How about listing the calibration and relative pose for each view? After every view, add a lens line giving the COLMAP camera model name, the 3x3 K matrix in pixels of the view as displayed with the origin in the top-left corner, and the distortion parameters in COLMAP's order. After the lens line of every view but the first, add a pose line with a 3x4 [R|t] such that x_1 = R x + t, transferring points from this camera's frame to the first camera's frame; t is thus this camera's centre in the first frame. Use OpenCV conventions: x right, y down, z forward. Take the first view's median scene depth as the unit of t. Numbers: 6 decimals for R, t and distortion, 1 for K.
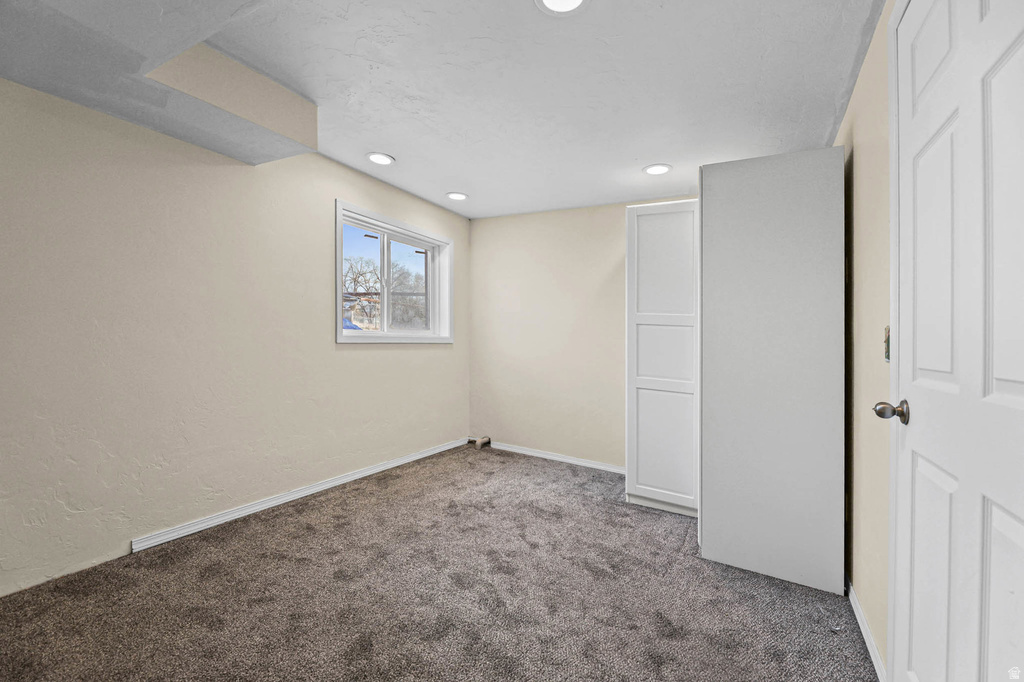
lens RADIAL K [[427.9, 0, 512.1], [0, 427.9, 347.7], [0, 0, 1]] dist [0.003044, 0.000103]
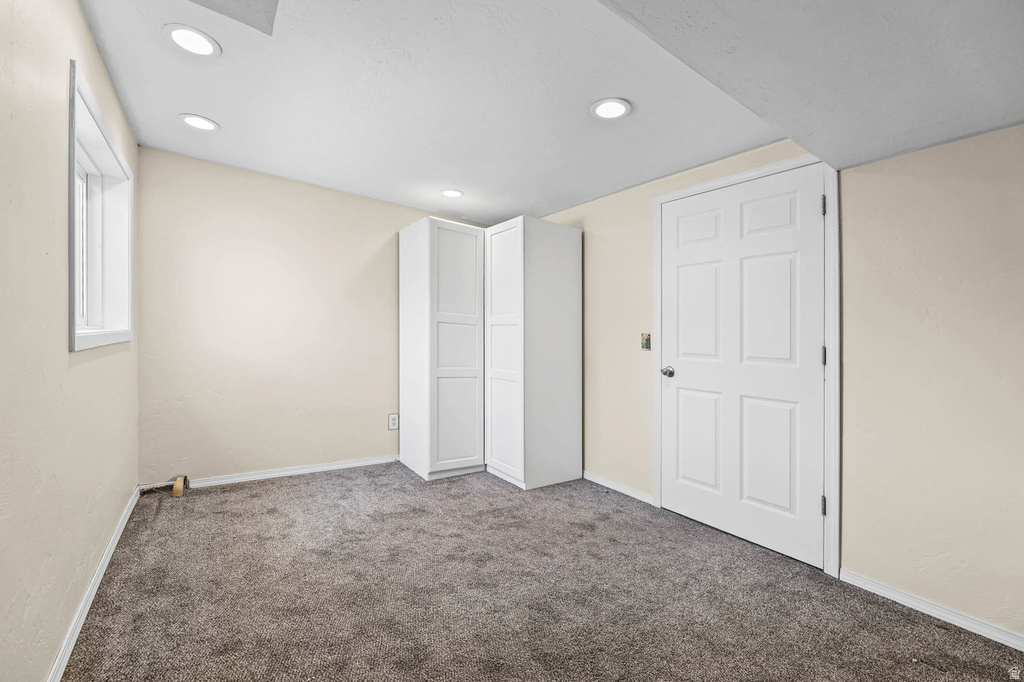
lens RADIAL K [[423.5, 0, 512.5], [0, 423.5, 327.3], [0, 0, 1]] dist [-0.002190, -0.000555]
pose [[0.419389, 0.001580, 0.907805, -0.673510], [0.003005, 0.999991, -0.003129, -0.037365], [-0.907802, 0.004040, 0.419380, 0.352404]]
